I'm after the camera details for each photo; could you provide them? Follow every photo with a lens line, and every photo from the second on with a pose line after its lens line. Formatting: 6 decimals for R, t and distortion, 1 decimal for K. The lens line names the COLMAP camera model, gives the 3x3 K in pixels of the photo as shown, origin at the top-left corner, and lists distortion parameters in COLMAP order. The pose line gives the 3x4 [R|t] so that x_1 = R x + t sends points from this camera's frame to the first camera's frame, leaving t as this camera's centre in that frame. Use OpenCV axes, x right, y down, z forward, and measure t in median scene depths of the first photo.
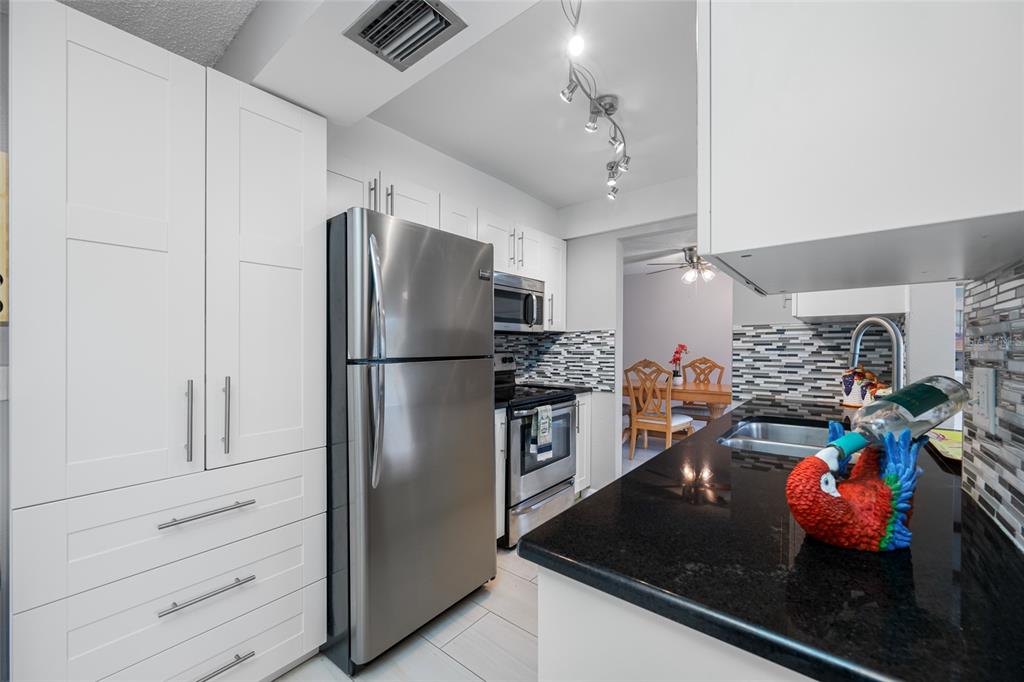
lens RADIAL K [[407.0, 0, 513.7], [0, 407.0, 348.2], [0, 0, 1]] dist [0.003896, 0.001297]
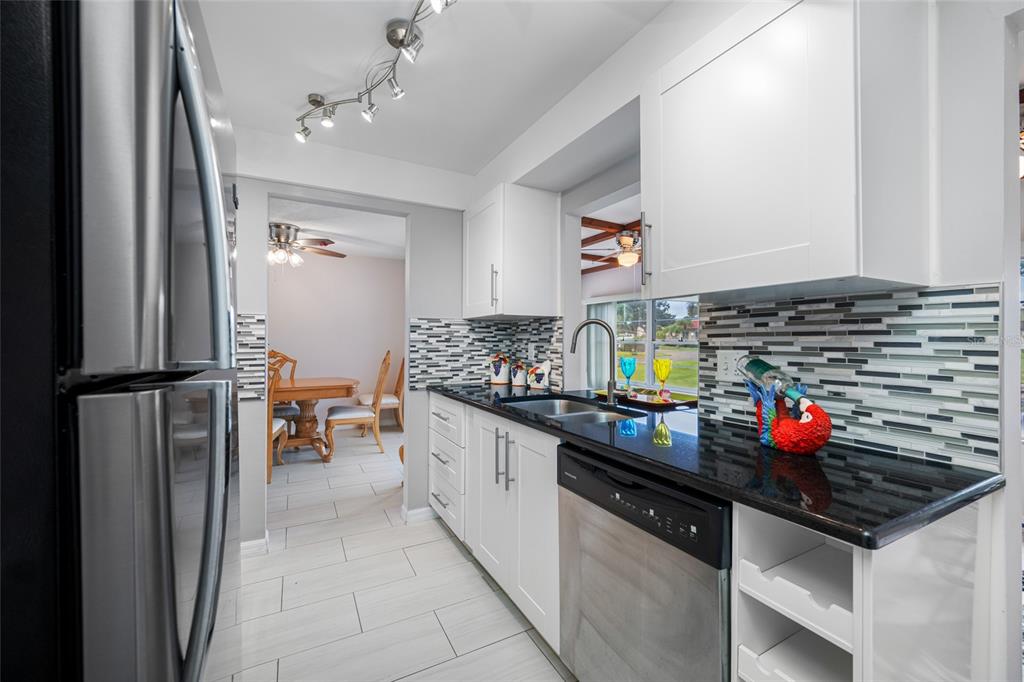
lens RADIAL K [[407.0, 0, 516.3], [0, 407.0, 337.7], [0, 0, 1]] dist [0.003896, 0.001297]
pose [[0.389657, 0.008709, 0.920919, -0.322708], [-0.002126, 0.999961, -0.008557, 0.002695], [-0.920958, 0.001376, 0.389660, 0.374872]]
